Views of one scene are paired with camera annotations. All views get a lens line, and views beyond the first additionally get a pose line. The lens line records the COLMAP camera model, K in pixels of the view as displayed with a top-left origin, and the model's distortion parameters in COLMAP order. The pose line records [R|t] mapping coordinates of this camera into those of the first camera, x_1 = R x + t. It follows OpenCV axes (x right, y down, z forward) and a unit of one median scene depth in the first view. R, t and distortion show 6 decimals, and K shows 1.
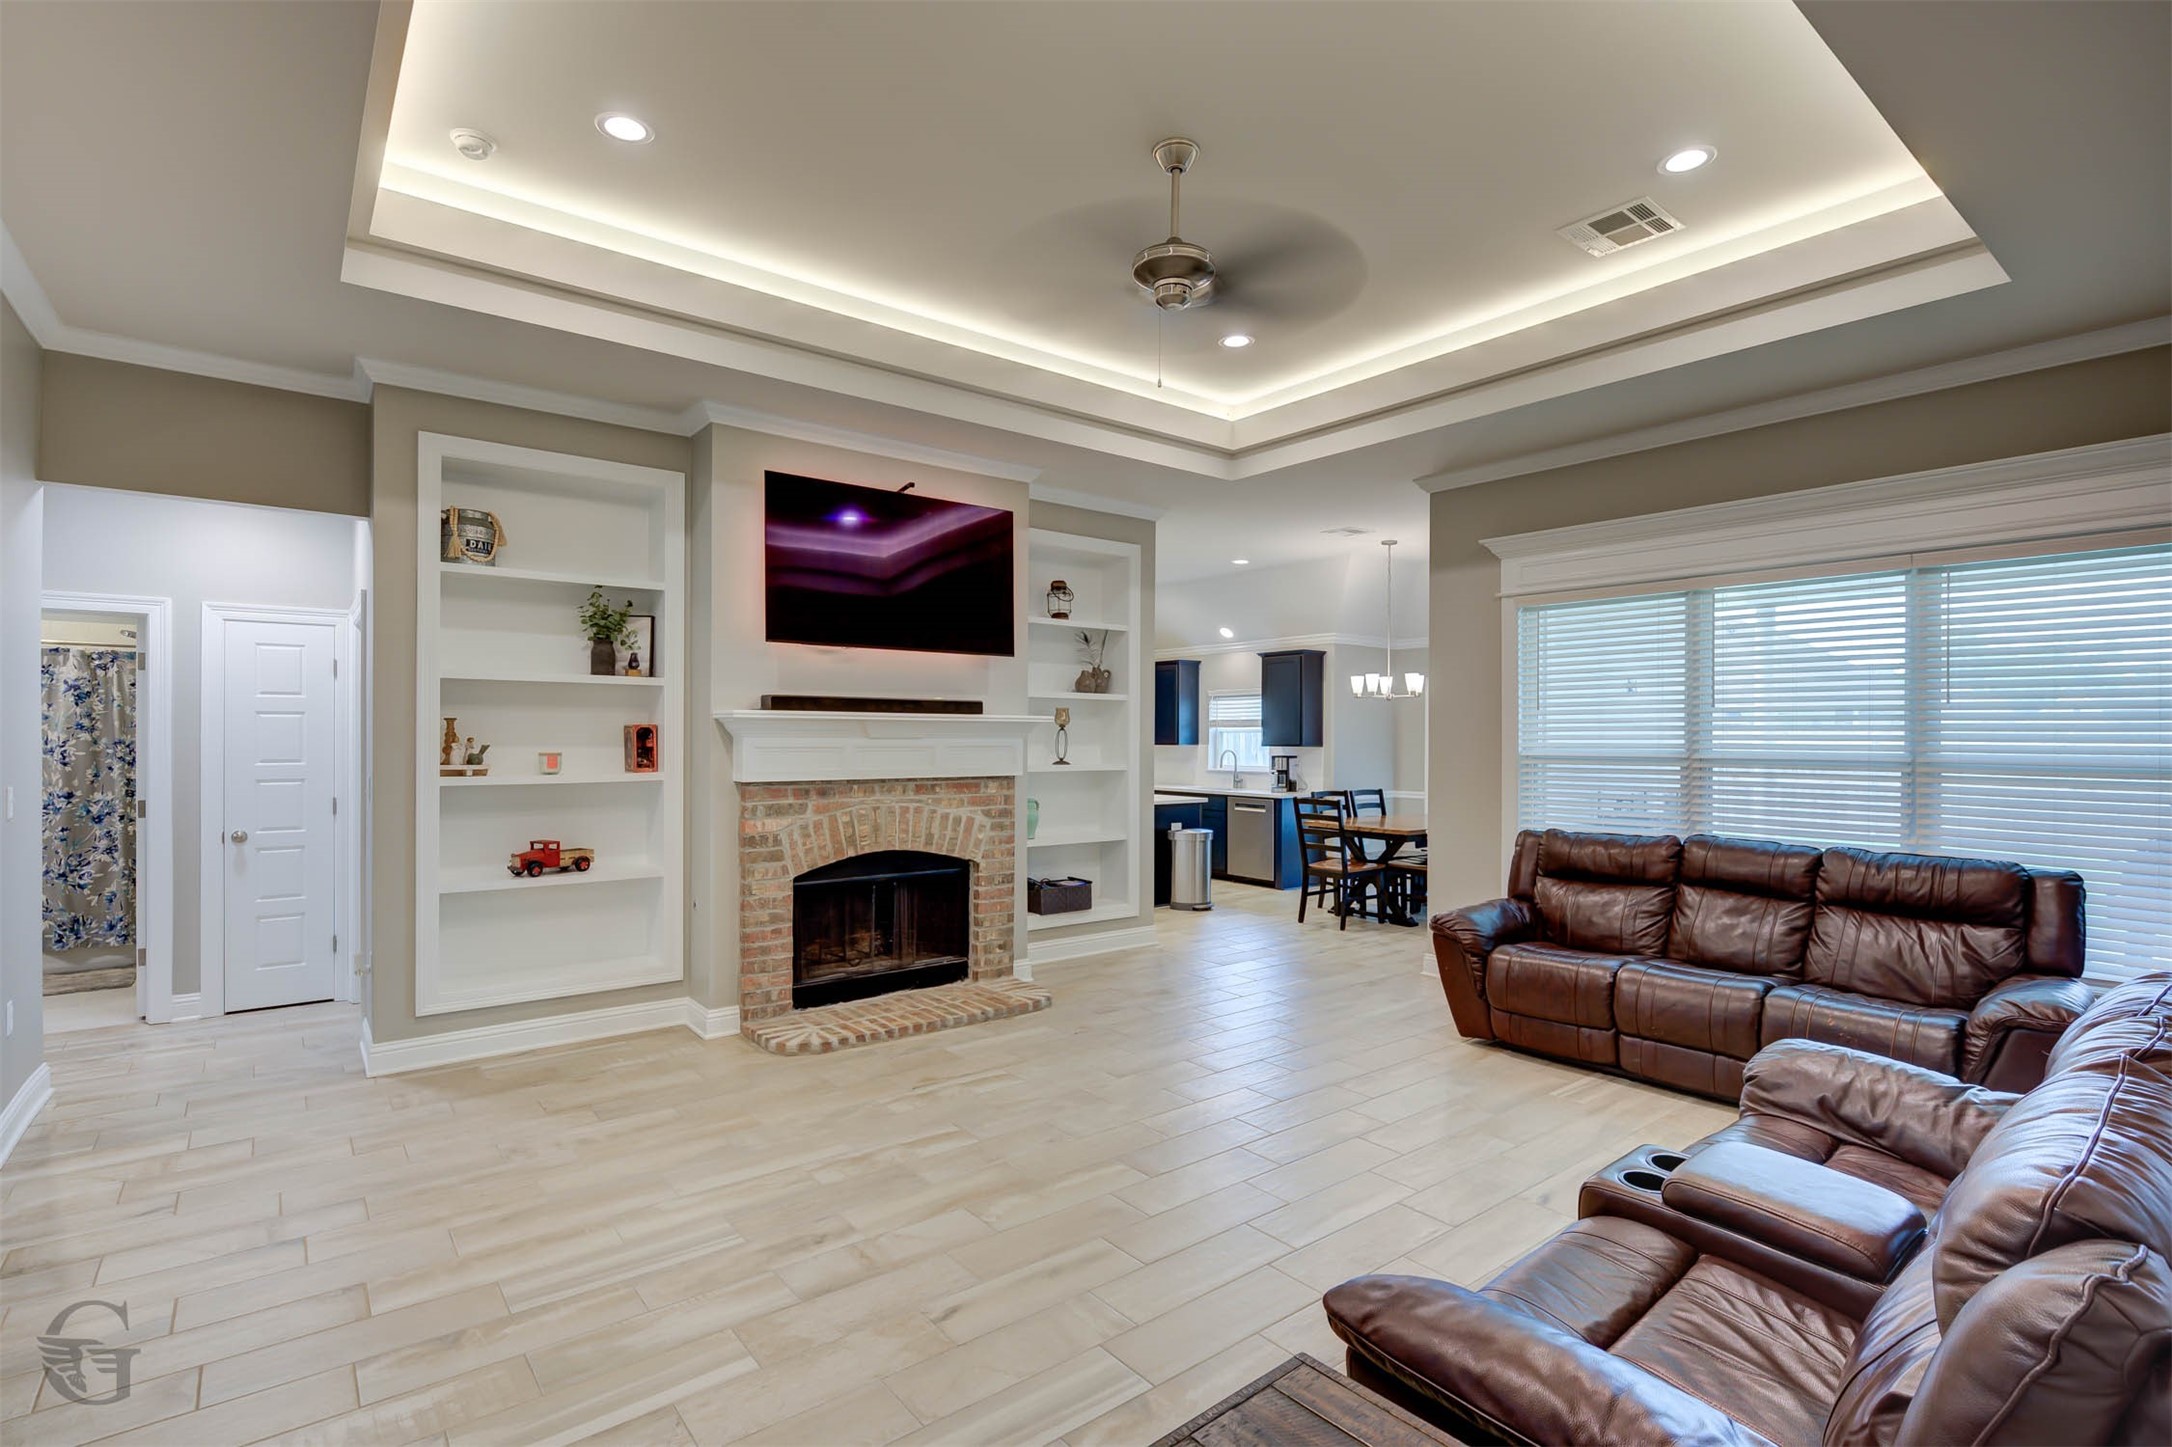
lens RADIAL K [[1021.4, 0, 1094.4], [0, 1021.4, 728.3], [0, 0, 1]] dist [-0.000465, -0.004233]
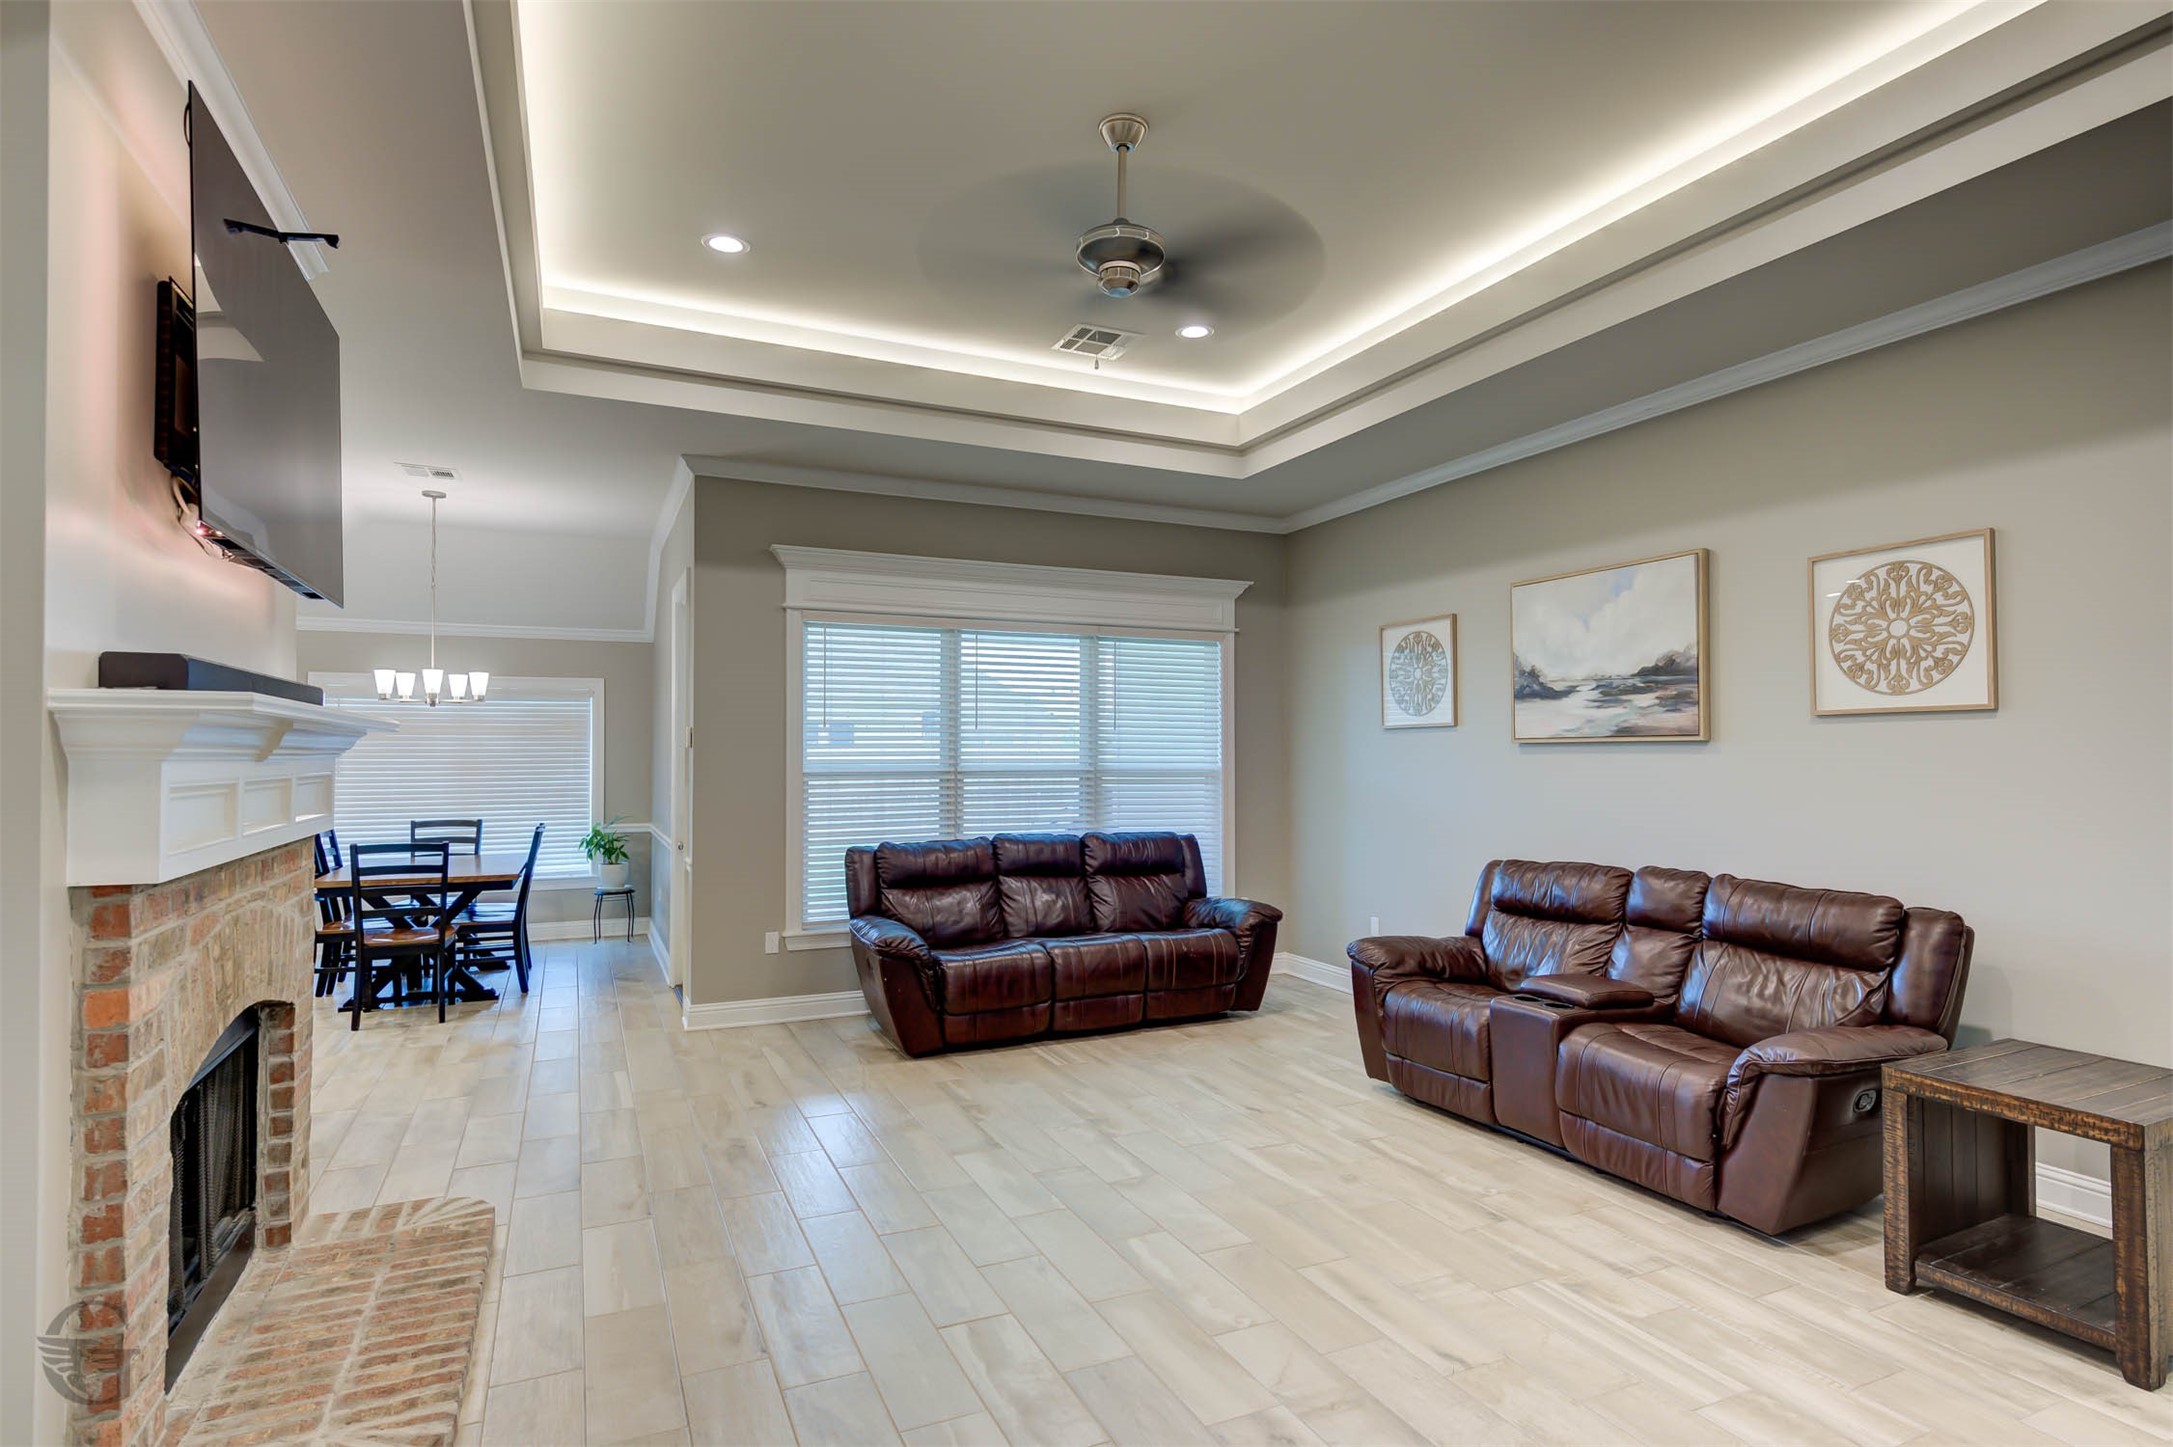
lens RADIAL K [[1123.8, 0, 1086.5], [0, 1123.8, 723.5], [0, 0, 1]] dist [-0.001107, -0.000596]
pose [[0.235219, 0.021976, 0.971694, -0.555397], [-0.005852, 0.999758, -0.021194, 0.000830], [-0.971925, -0.000701, 0.235290, 0.478100]]
